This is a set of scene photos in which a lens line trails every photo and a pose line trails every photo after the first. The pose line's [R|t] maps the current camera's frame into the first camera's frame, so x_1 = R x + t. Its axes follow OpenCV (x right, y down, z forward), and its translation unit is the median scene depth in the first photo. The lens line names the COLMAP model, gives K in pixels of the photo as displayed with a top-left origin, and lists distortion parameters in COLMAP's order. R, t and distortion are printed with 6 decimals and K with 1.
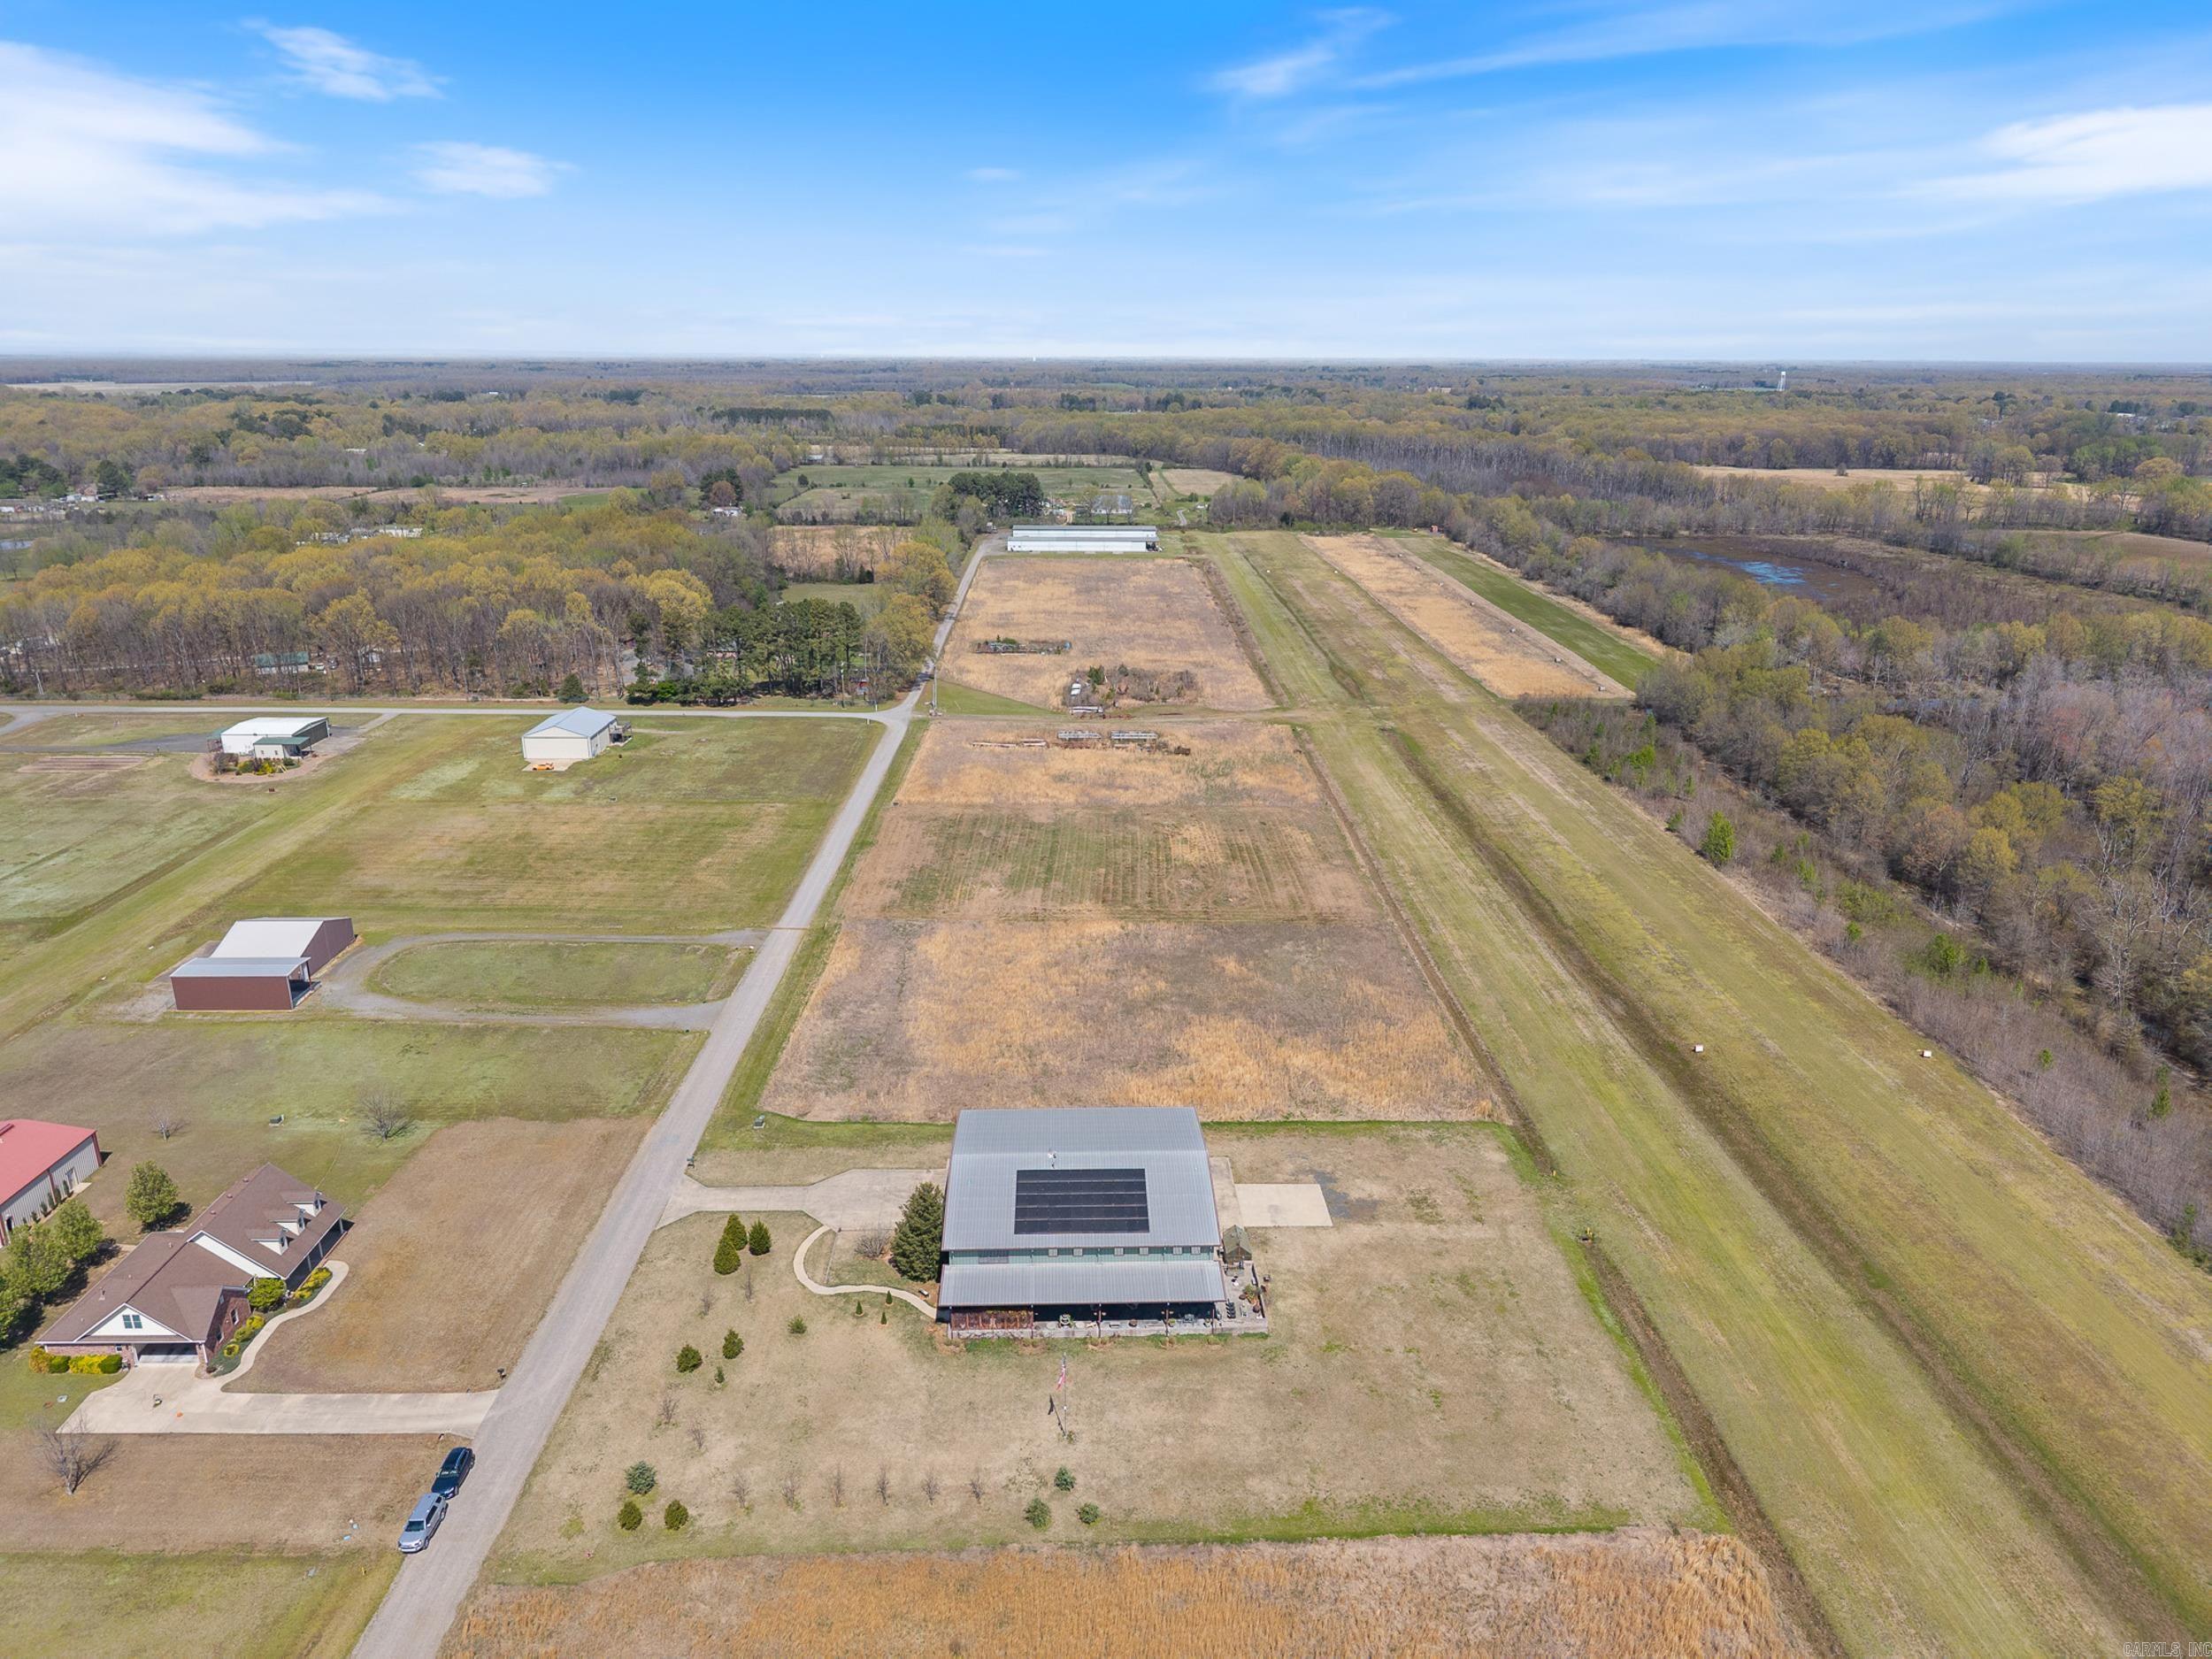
lens RADIAL K [[1481.1, 0, 1106.0], [0, 1481.1, 829.5], [0, 0, 1]] dist [0.028717, -0.027744]
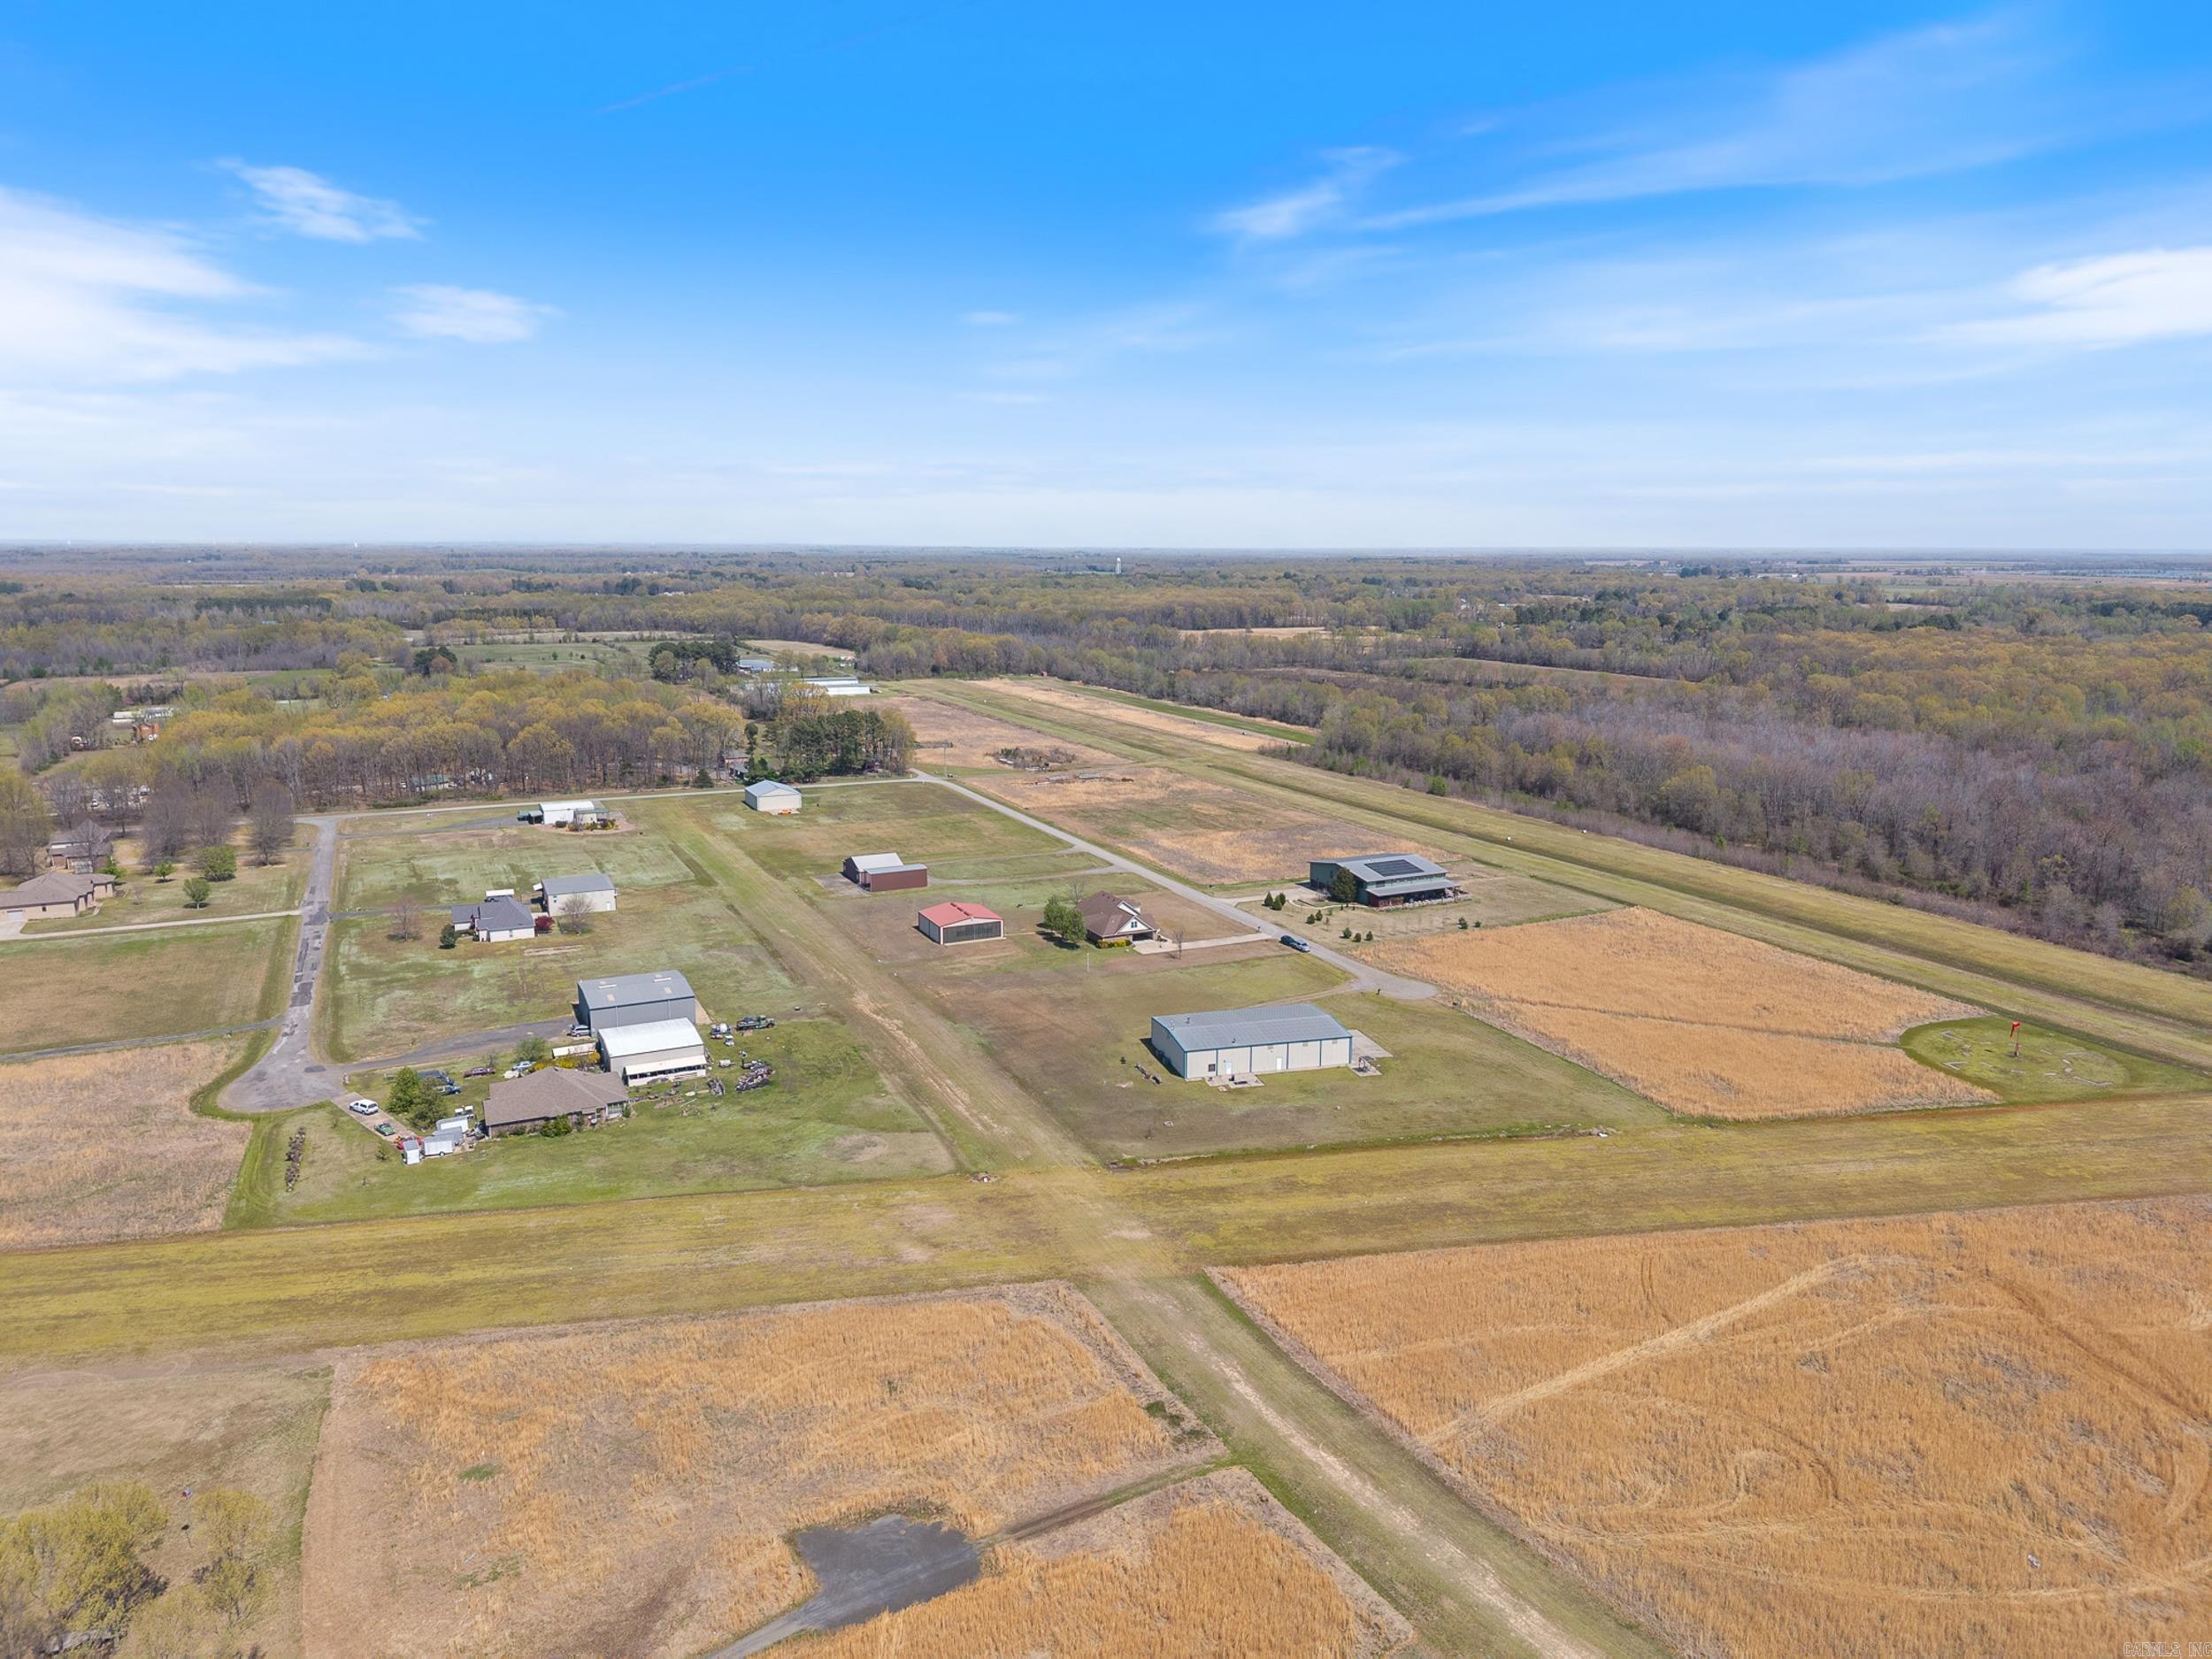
lens RADIAL K [[1481.1, 0, 1106.0], [0, 1481.1, 829.5], [0, 0, 1]] dist [0.028717, -0.027744]
pose [[0.904921, -0.081524, 0.417698, -0.843512], [0.128940, 0.987869, -0.086536, 0.180200], [-0.405577, 0.132167, 0.904455, -0.657440]]
